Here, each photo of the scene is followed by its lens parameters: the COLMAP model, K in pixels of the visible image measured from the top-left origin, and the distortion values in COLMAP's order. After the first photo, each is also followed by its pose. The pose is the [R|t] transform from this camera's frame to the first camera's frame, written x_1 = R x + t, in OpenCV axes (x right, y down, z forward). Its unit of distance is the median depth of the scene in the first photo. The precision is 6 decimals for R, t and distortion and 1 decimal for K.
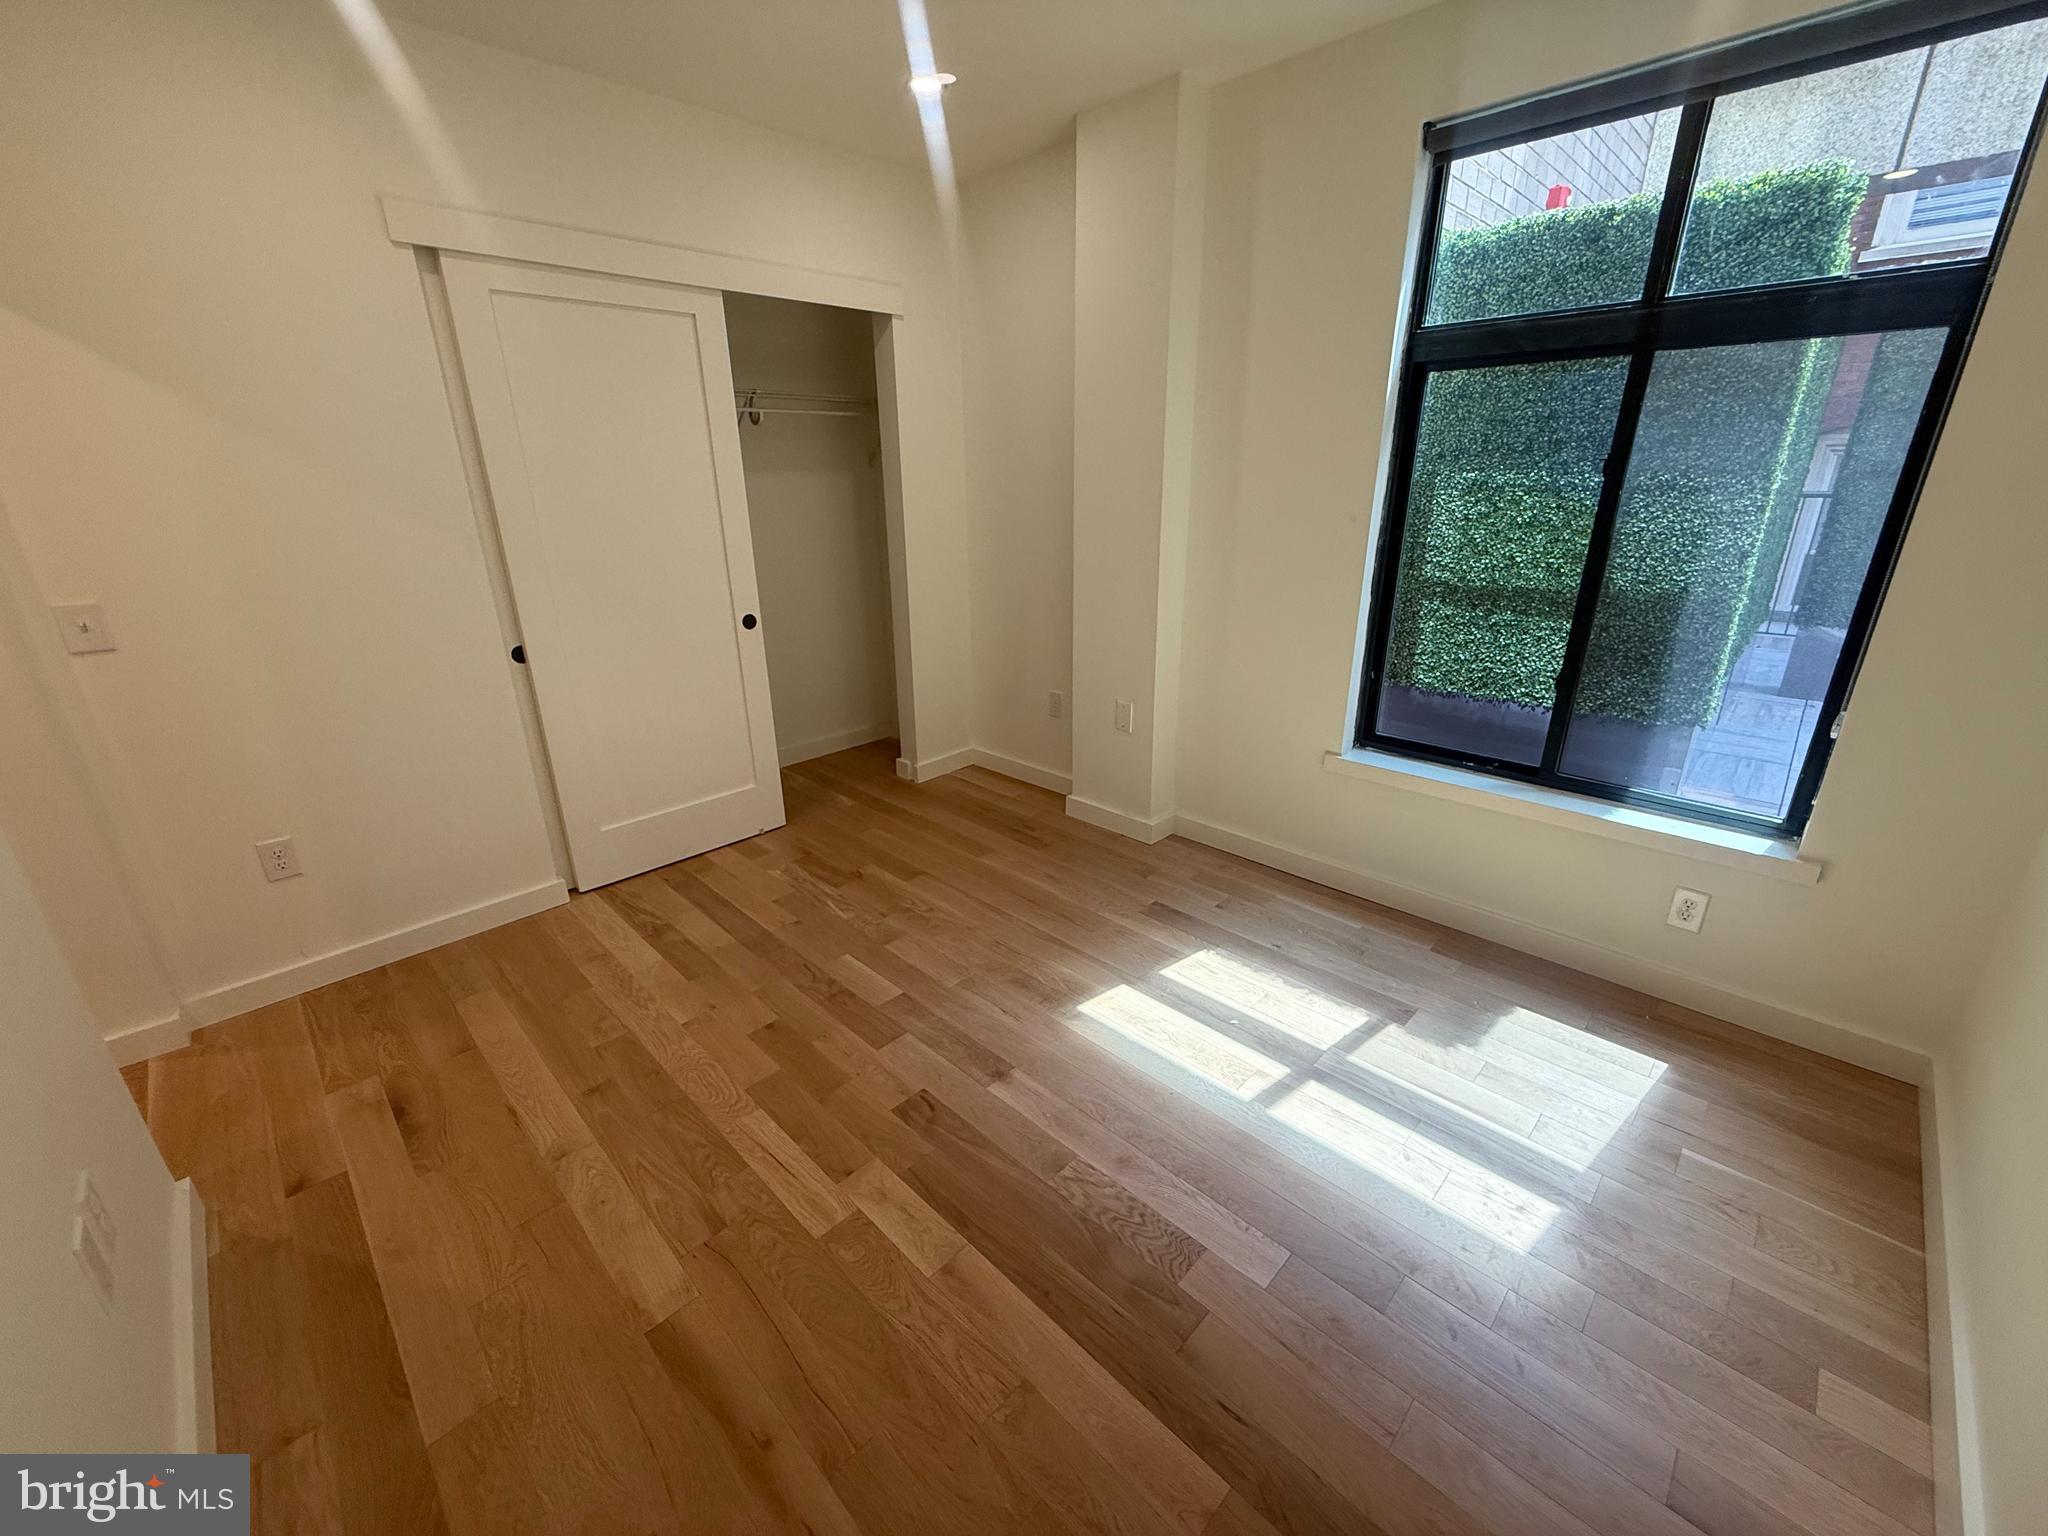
lens RADIAL K [[816.5, 0, 1021.8], [0, 816.5, 766.5], [0, 0, 1]] dist [0.000589, 0.000209]
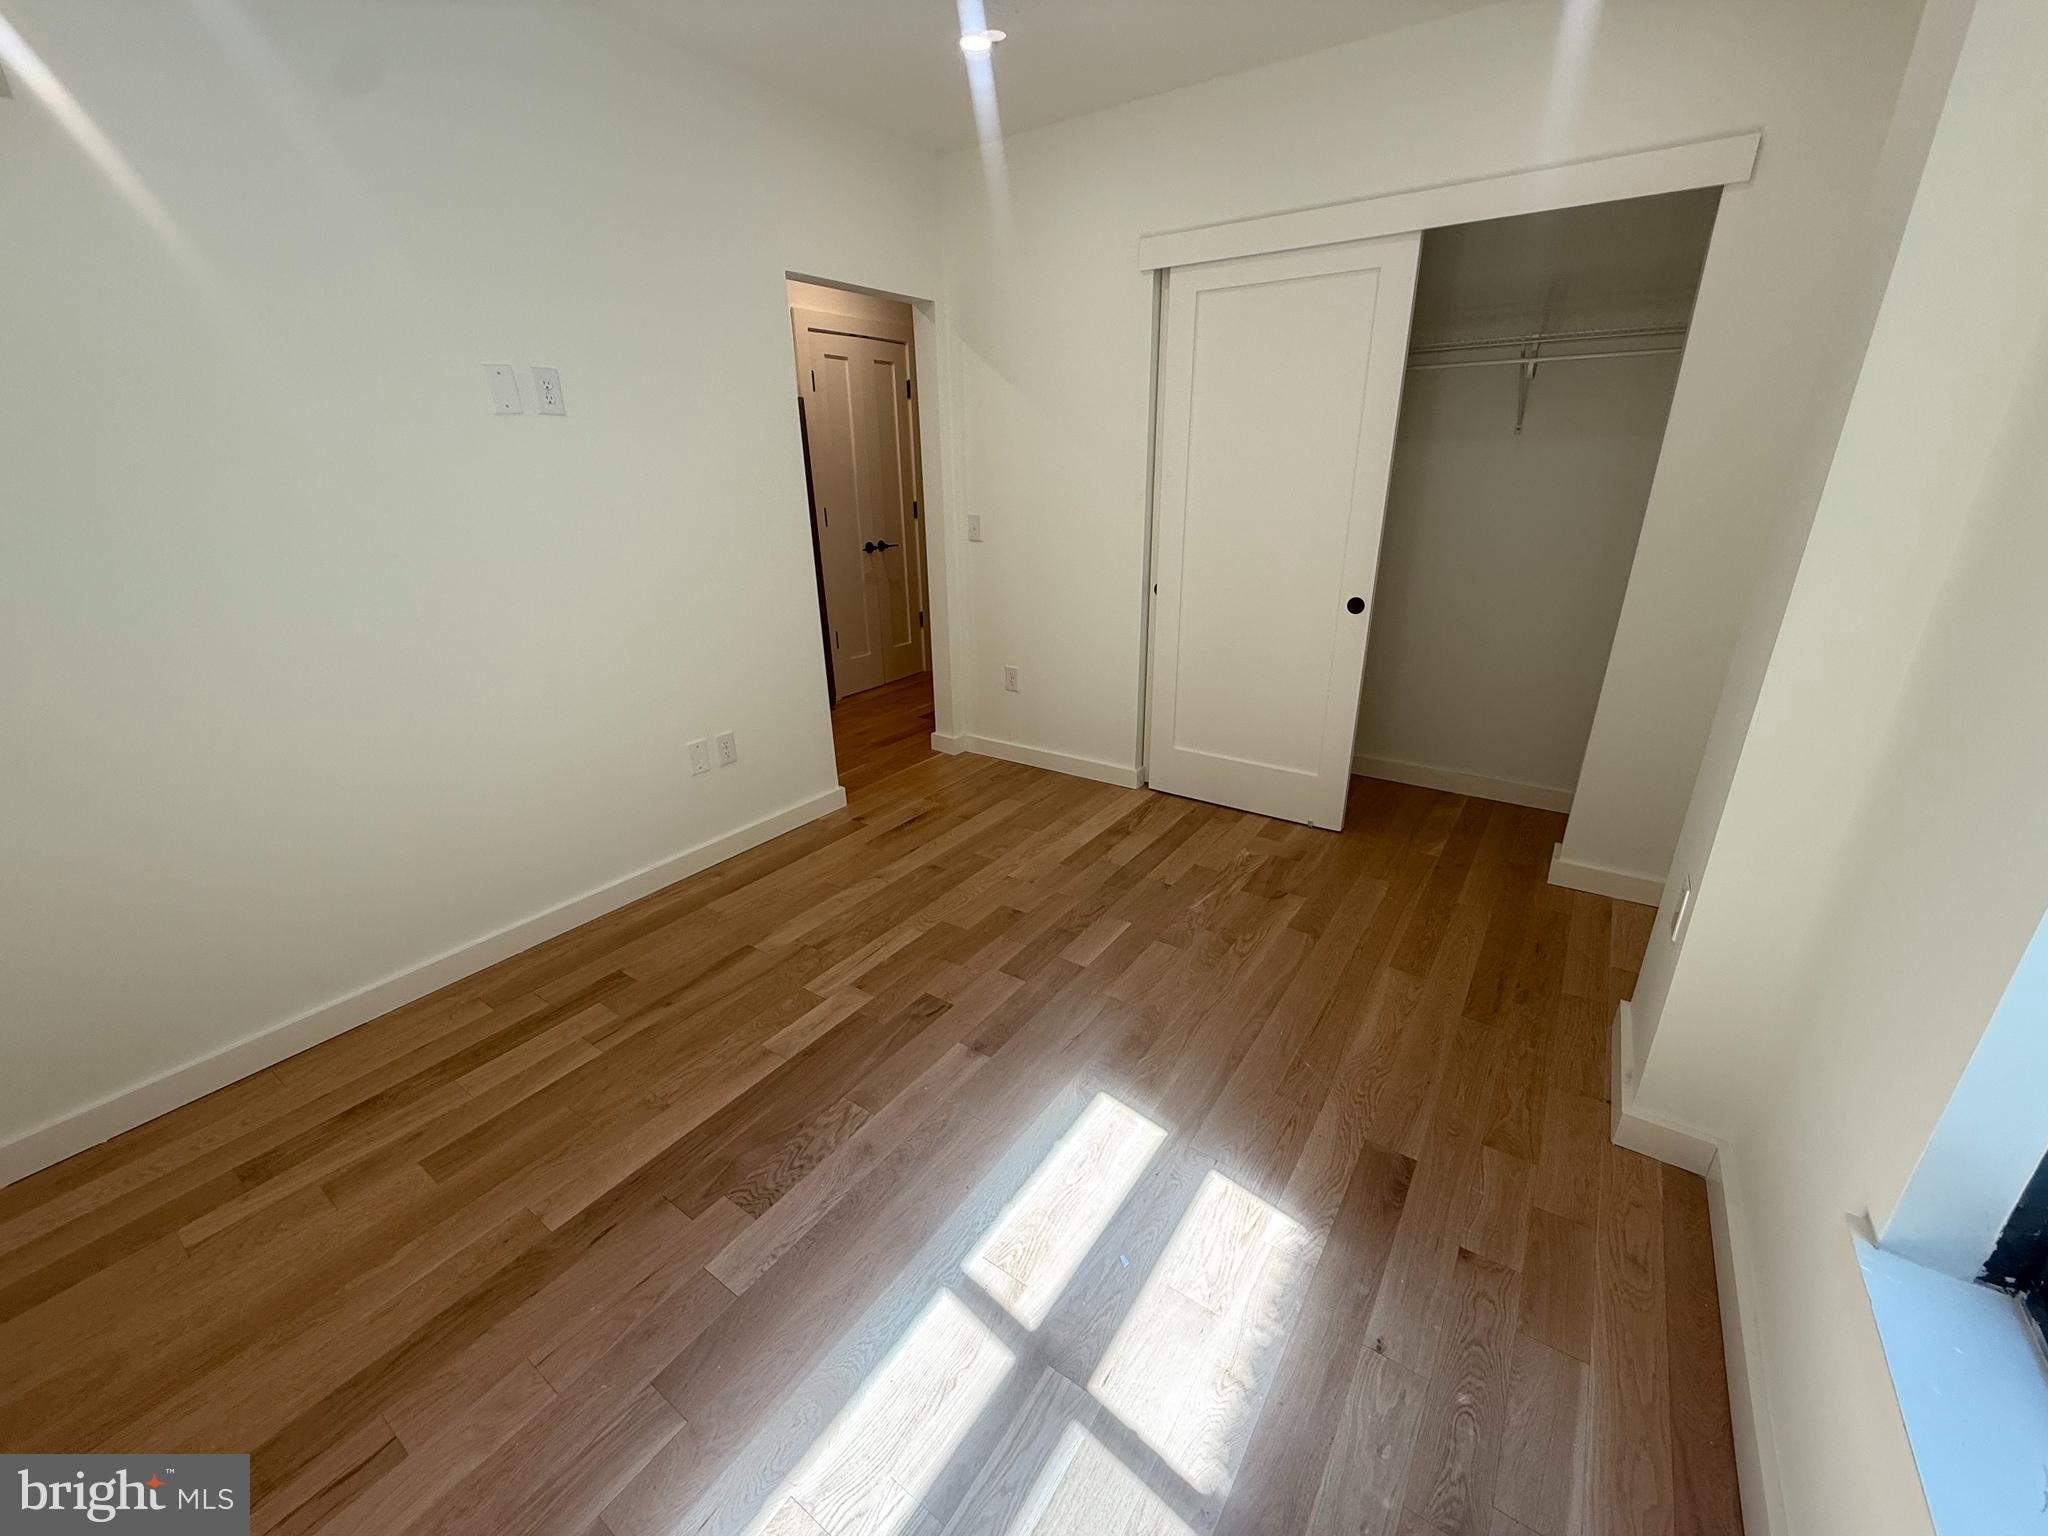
lens RADIAL K [[815.8, 0, 1015.9], [0, 815.8, 763.4], [0, 0, 1]] dist [0.001631, 0.000172]
pose [[0.168074, 0.359121, -0.918032, 0.794343], [-0.322407, 0.900089, 0.293075, -0.255956], [0.931560, 0.246722, 0.267064, 0.695991]]
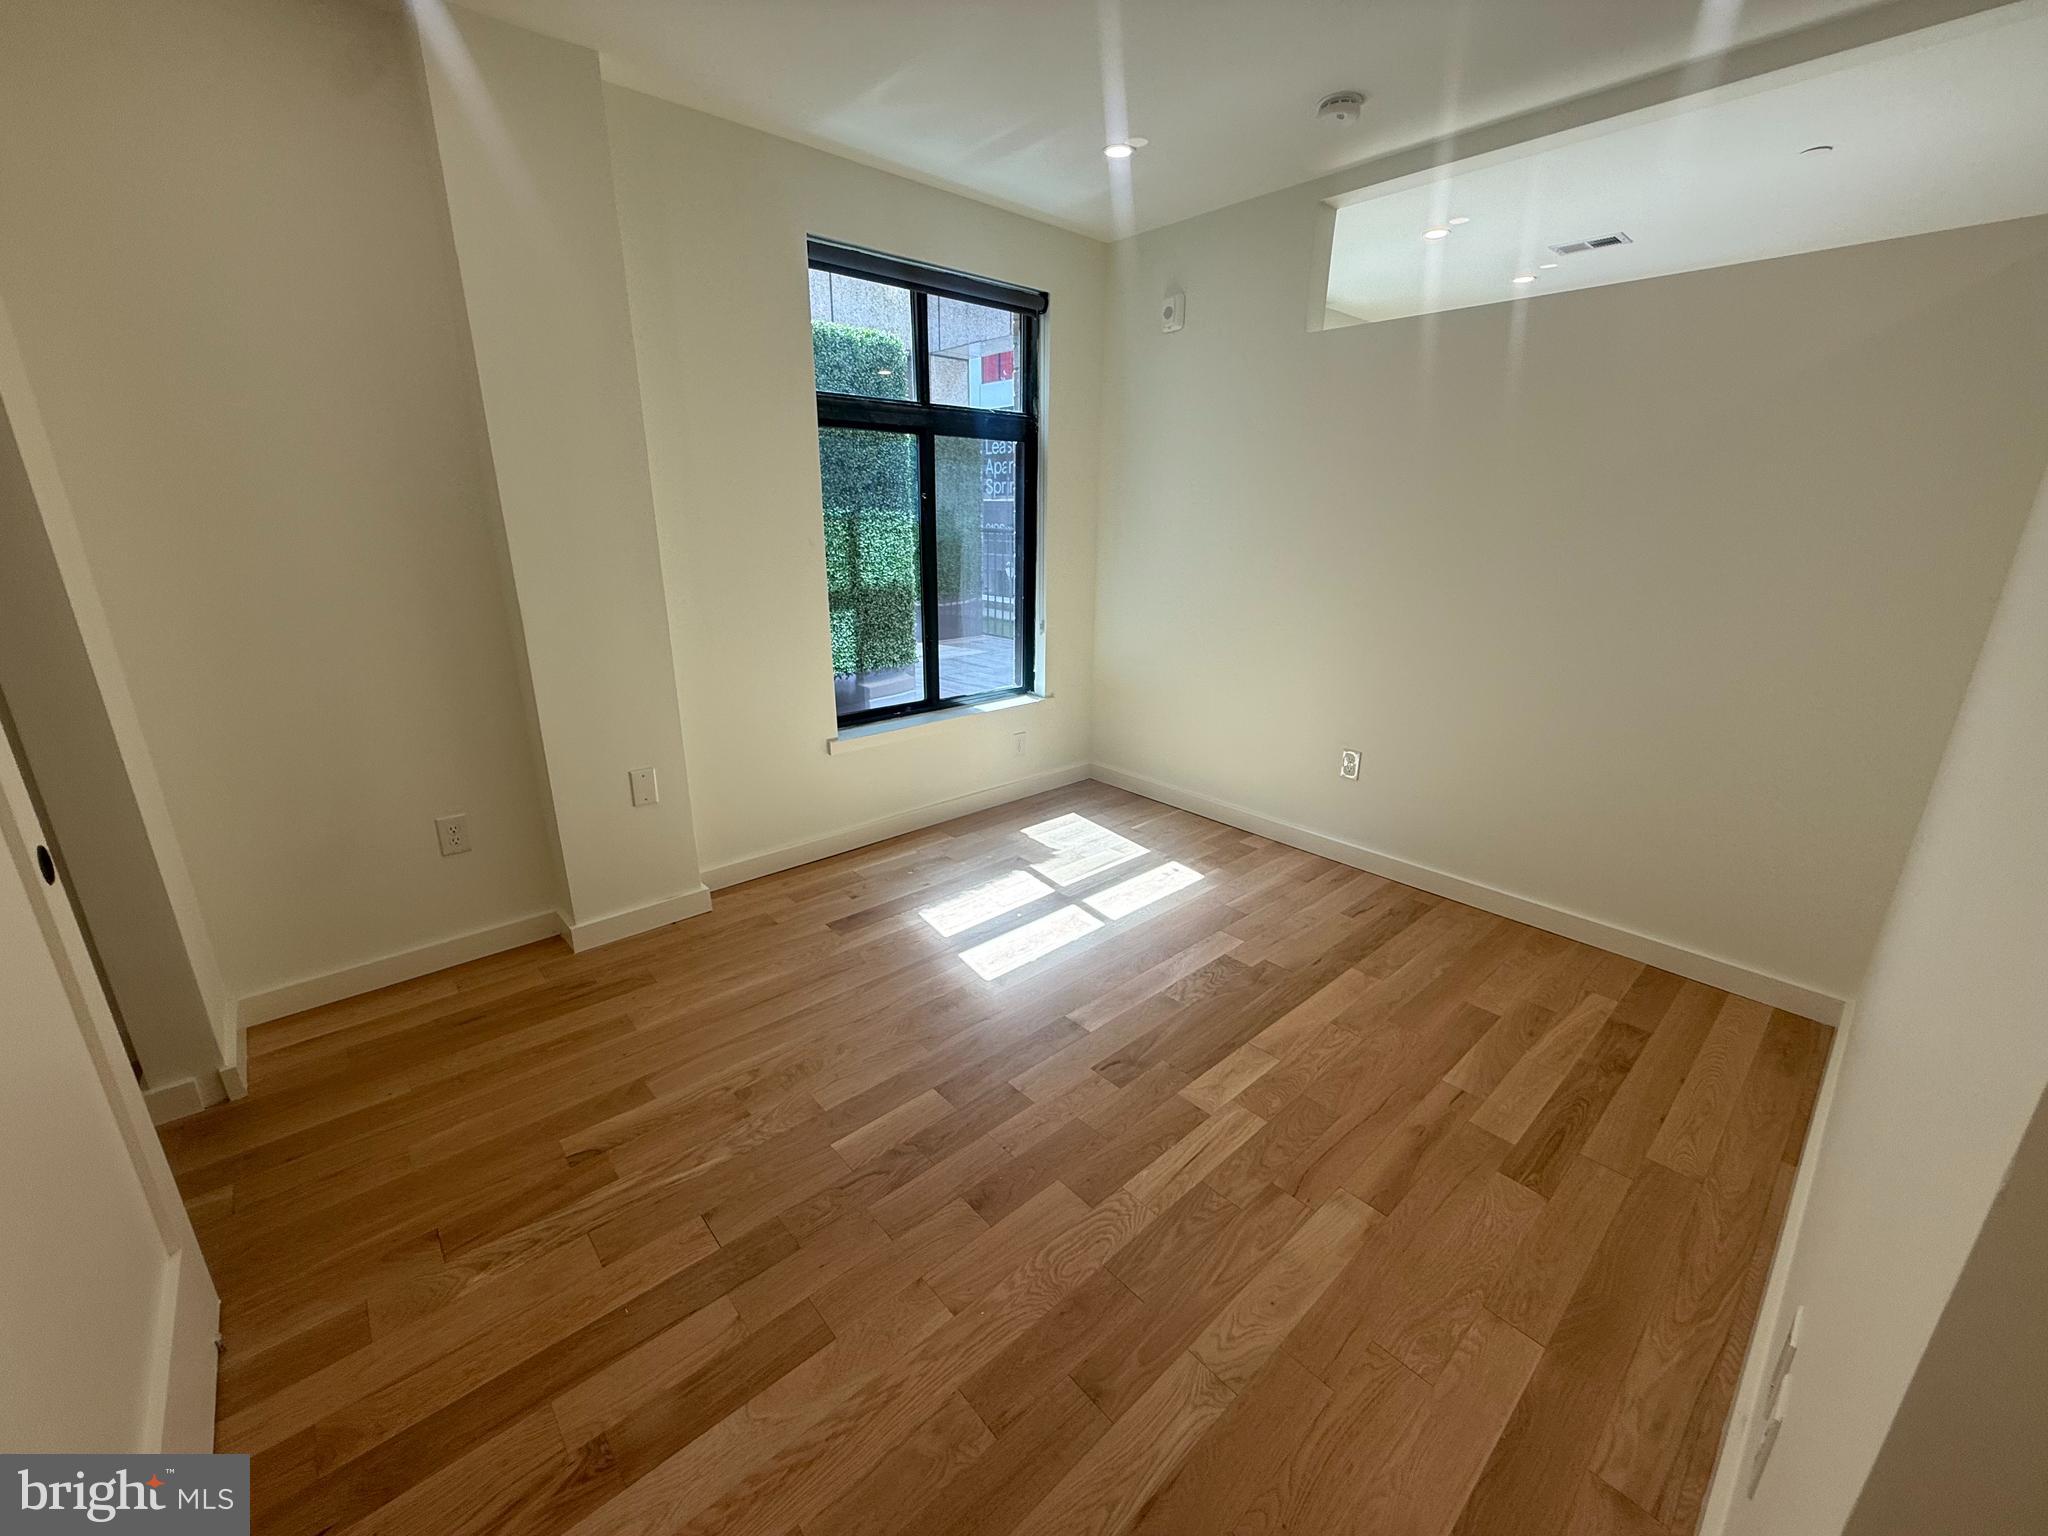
lens RADIAL K [[816.5, 0, 1021.8], [0, 816.5, 766.5], [0, 0, 1]] dist [0.000589, 0.000209]
pose [[0.058798, -0.287037, 0.956113, -1.021311], [0.332820, 0.908610, 0.252308, -0.258902], [-0.941156, 0.303378, 0.148956, 0.803229]]
